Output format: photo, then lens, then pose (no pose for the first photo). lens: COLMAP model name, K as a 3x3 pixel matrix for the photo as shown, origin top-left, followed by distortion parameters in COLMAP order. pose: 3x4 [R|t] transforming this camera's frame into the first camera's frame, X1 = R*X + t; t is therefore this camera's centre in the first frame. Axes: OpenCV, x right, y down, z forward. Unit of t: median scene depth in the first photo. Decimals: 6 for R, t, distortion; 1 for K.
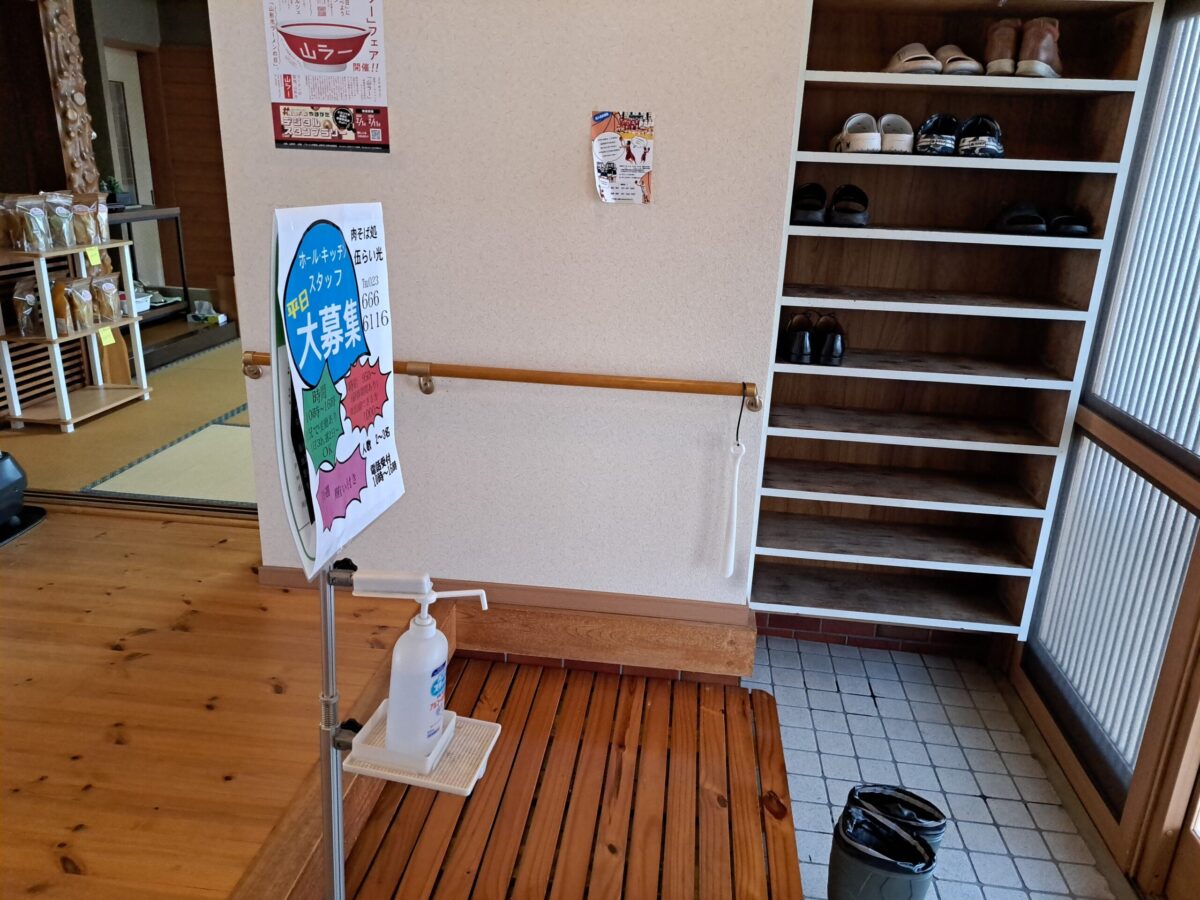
lens RADIAL K [[876.1, 0, 600.0], [0, 876.1, 450.0], [0, 0, 1]] dist [0.029960, -0.002539]
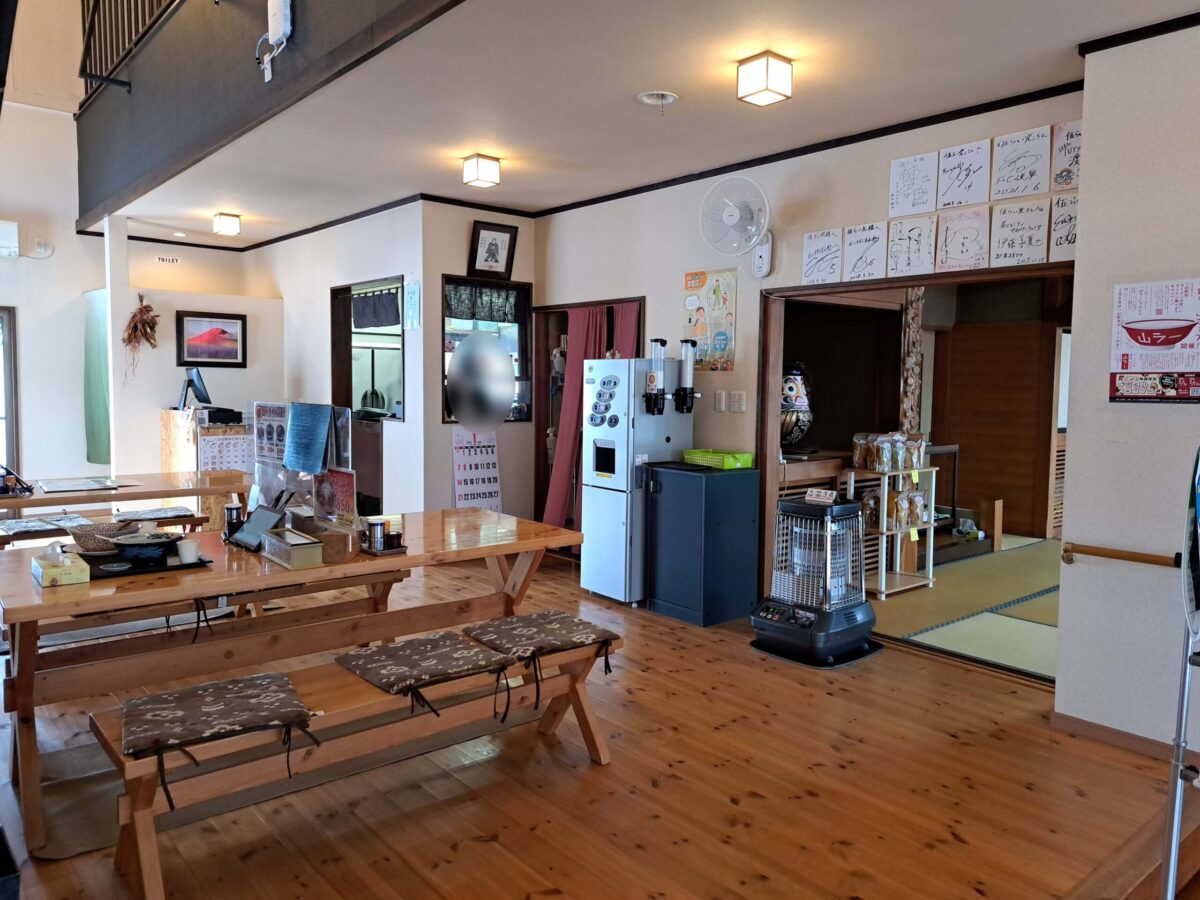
lens RADIAL K [[902.9, 0, 602.1], [0, 902.9, 445.9], [0, 0, 1]] dist [0.097811, -0.088110]
pose [[0.753204, 0.020082, -0.657481, -0.003313], [-0.196569, 0.960732, -0.195843, 0.116730], [0.627730, 0.276750, 0.727574, -0.379230]]
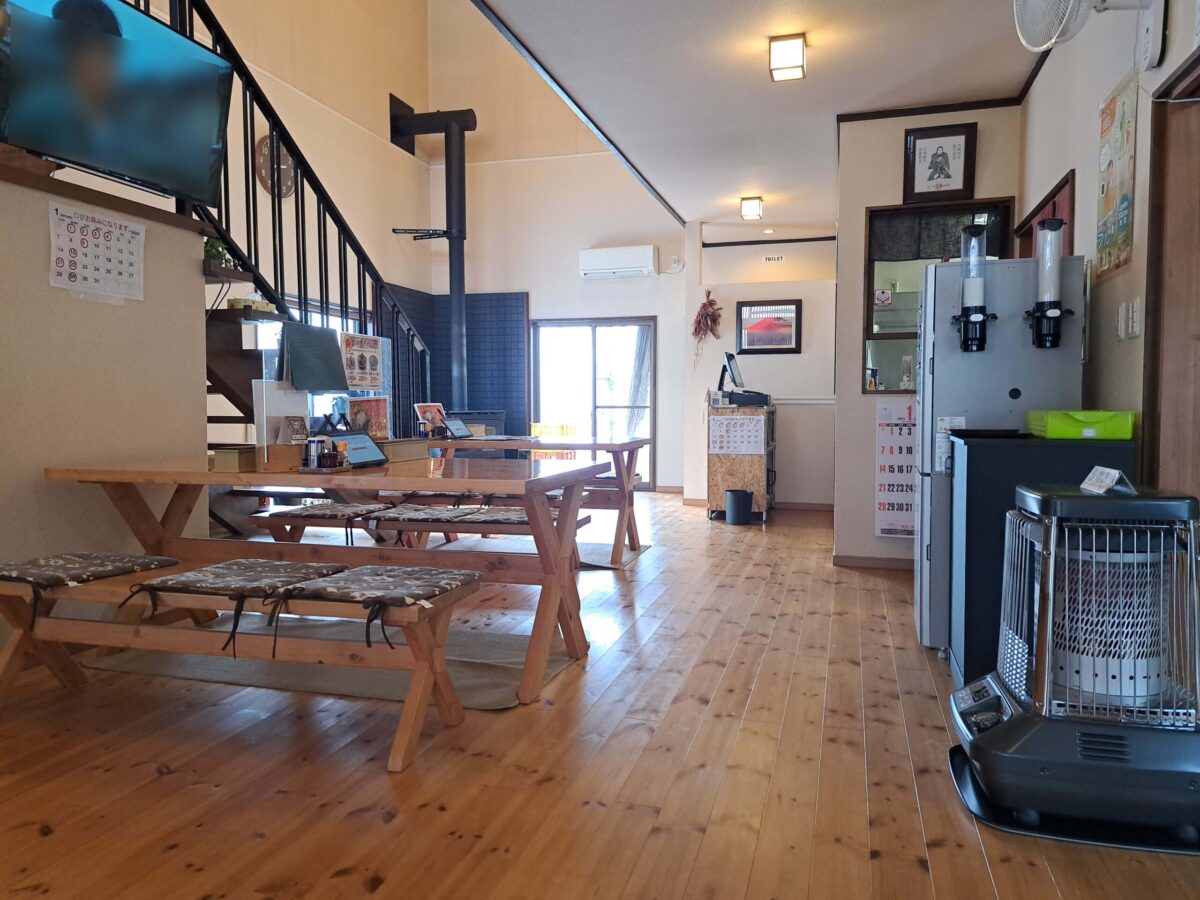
lens RADIAL K [[876.1, 0, 600.0], [0, 876.1, 450.0], [0, 0, 1]] dist [0.029960, -0.002539]
pose [[-0.160048, 0.006864, -0.987085, 0.026888], [-0.325720, 0.943600, 0.059375, -0.077932], [0.931822, 0.331016, -0.148785, 0.567725]]
